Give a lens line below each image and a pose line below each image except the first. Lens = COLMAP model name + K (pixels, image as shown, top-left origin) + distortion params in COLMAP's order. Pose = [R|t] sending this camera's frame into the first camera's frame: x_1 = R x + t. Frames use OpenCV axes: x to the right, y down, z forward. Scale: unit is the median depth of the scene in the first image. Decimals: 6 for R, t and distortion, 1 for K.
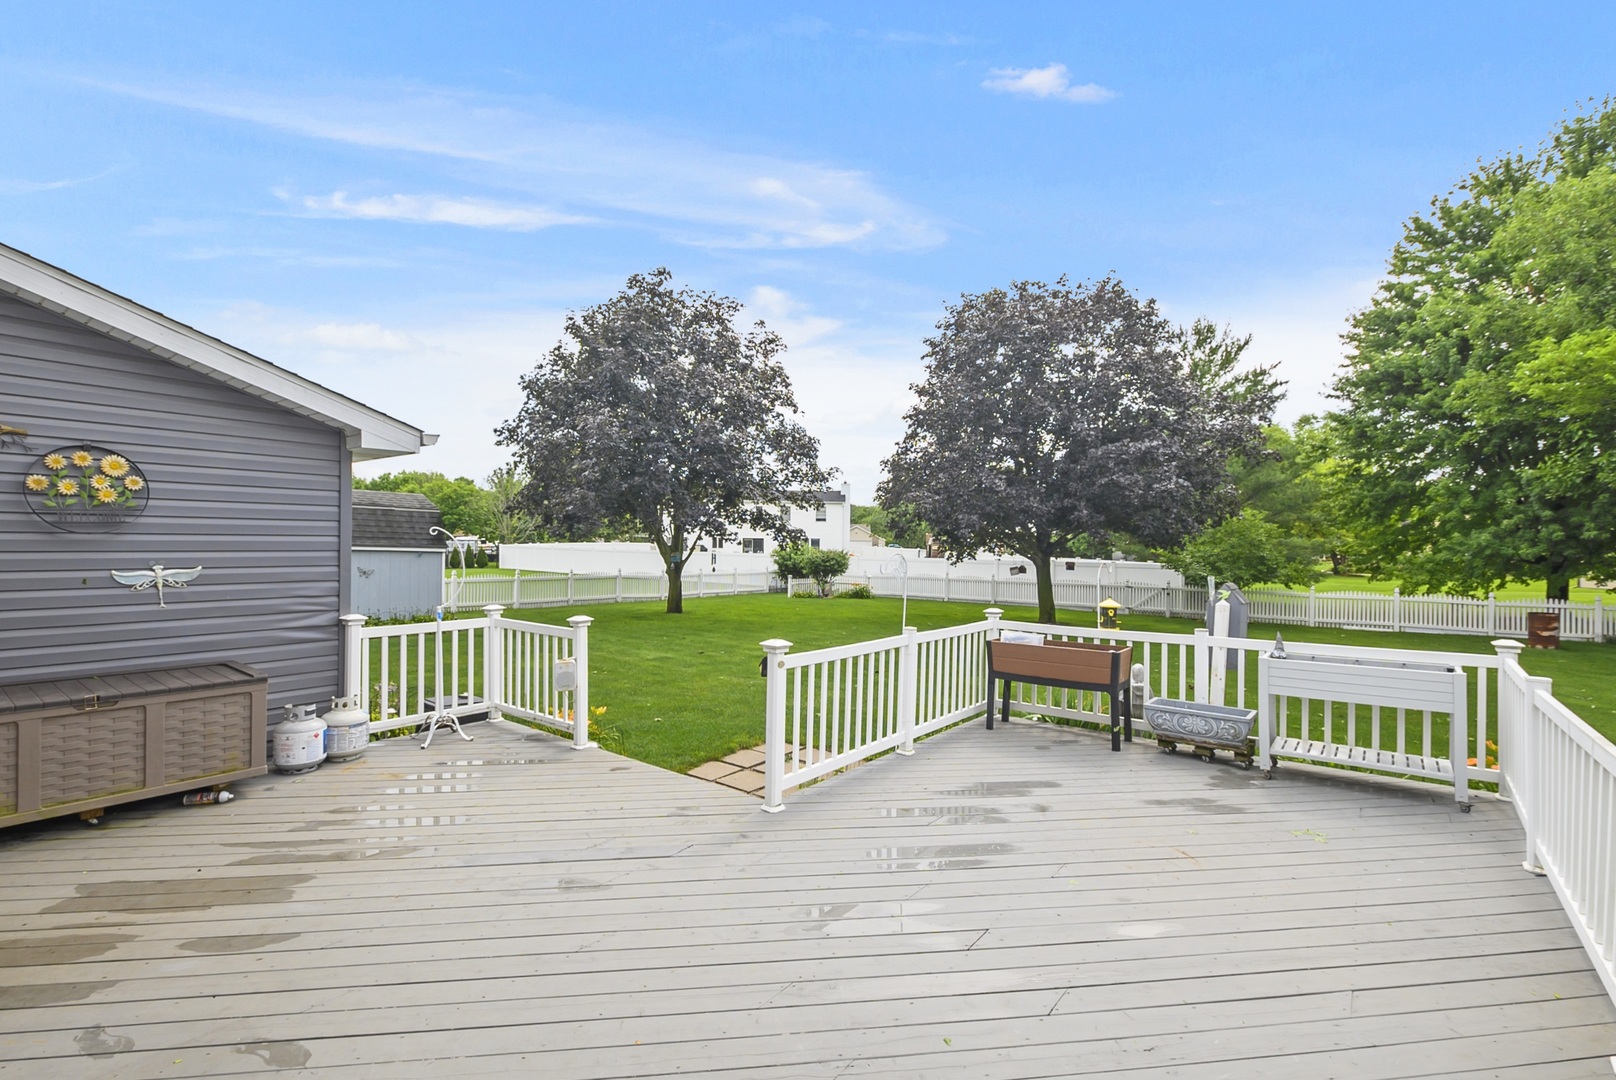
lens RADIAL K [[708.7, 0, 831.8], [0, 708.7, 563.5], [0, 0, 1]] dist [0.004355, 0.000478]
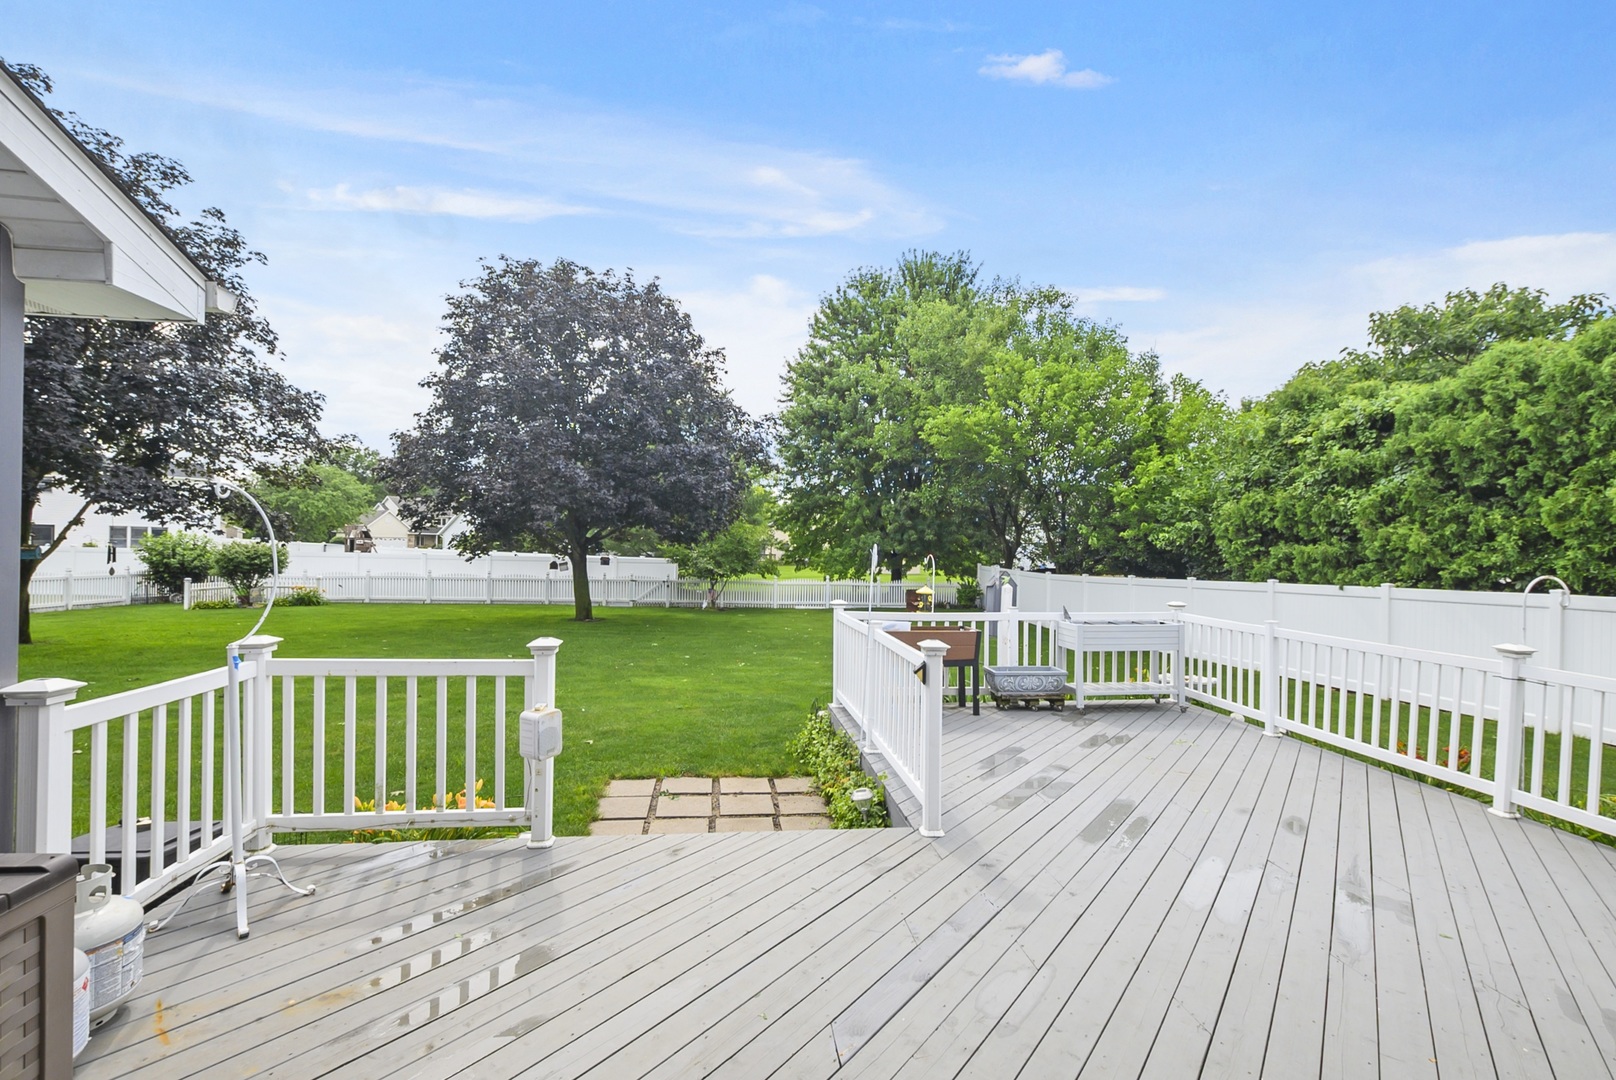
lens RADIAL K [[704.7, 0, 808.7], [0, 704.7, 558.7], [0, 0, 1]] dist [0.001841, -0.000061]
pose [[0.714323, -0.005855, 0.699792, -0.157746], [0.006909, 0.999975, 0.001314, 0.000809], [-0.699783, 0.003896, 0.714345, 0.094931]]
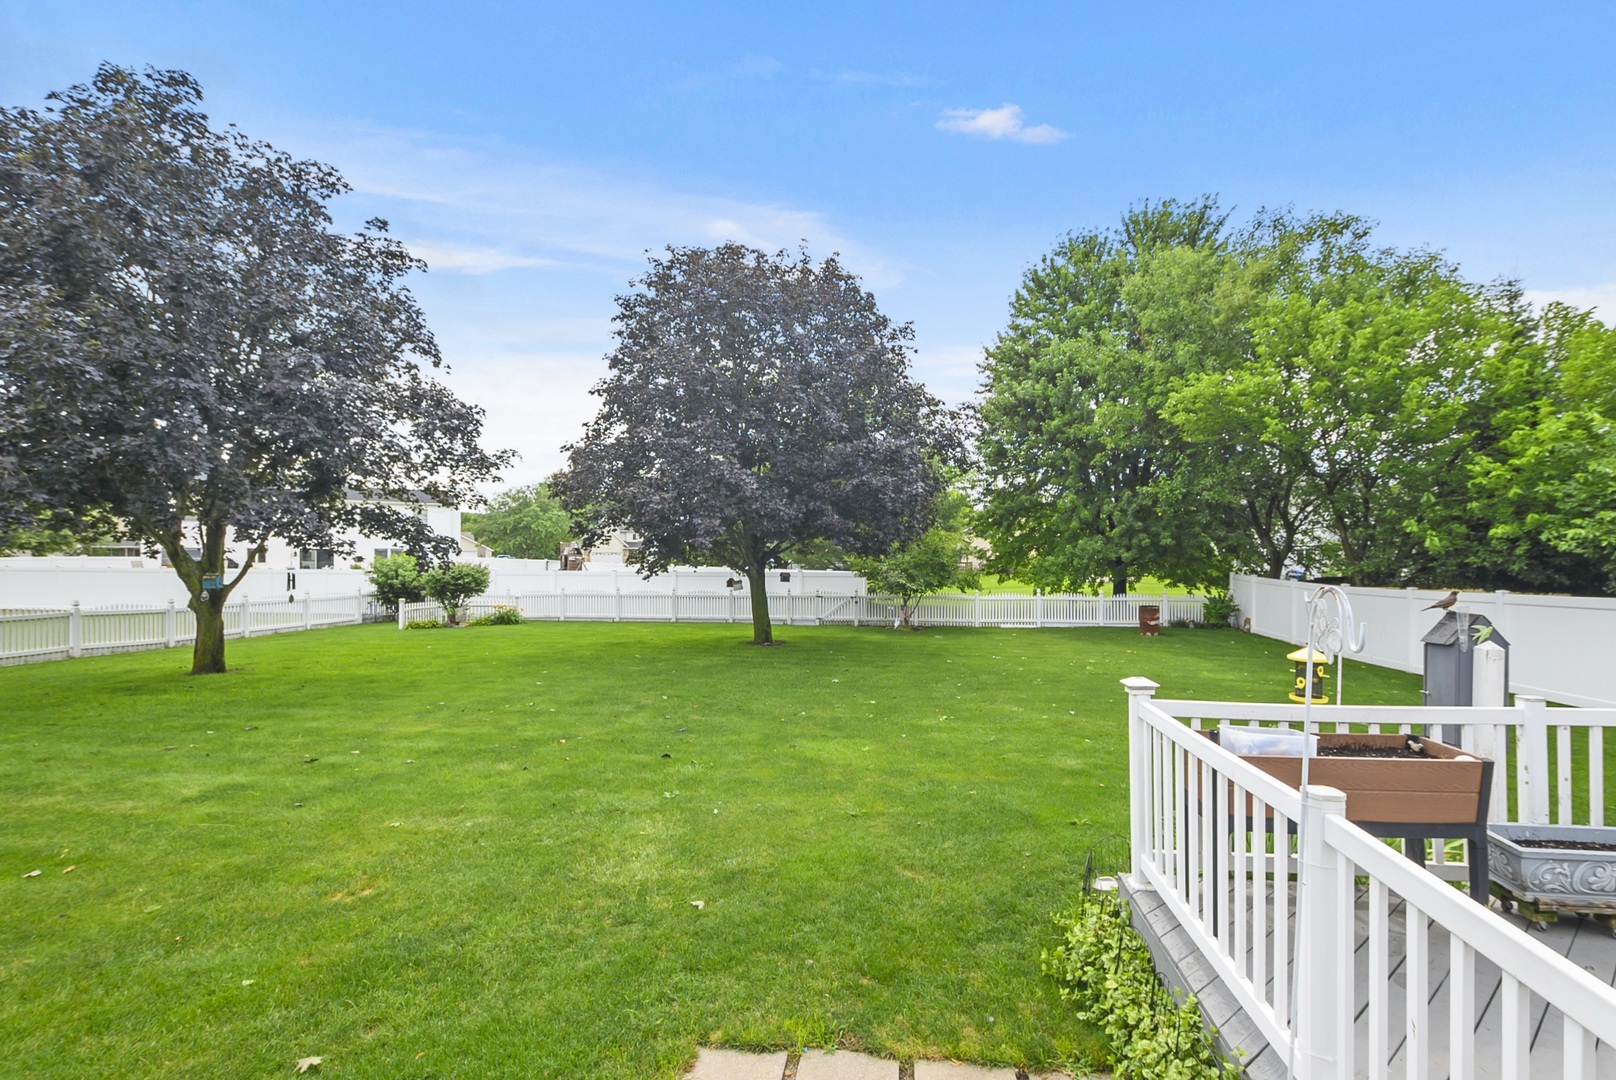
lens RADIAL K [[708.7, 0, 831.8], [0, 708.7, 563.5], [0, 0, 1]] dist [0.004355, 0.000478]
pose [[0.860161, -0.017007, 0.509738, -0.072608], [0.023359, 0.999709, -0.006062, -0.007452], [-0.509487, 0.017121, 0.860308, 0.204614]]
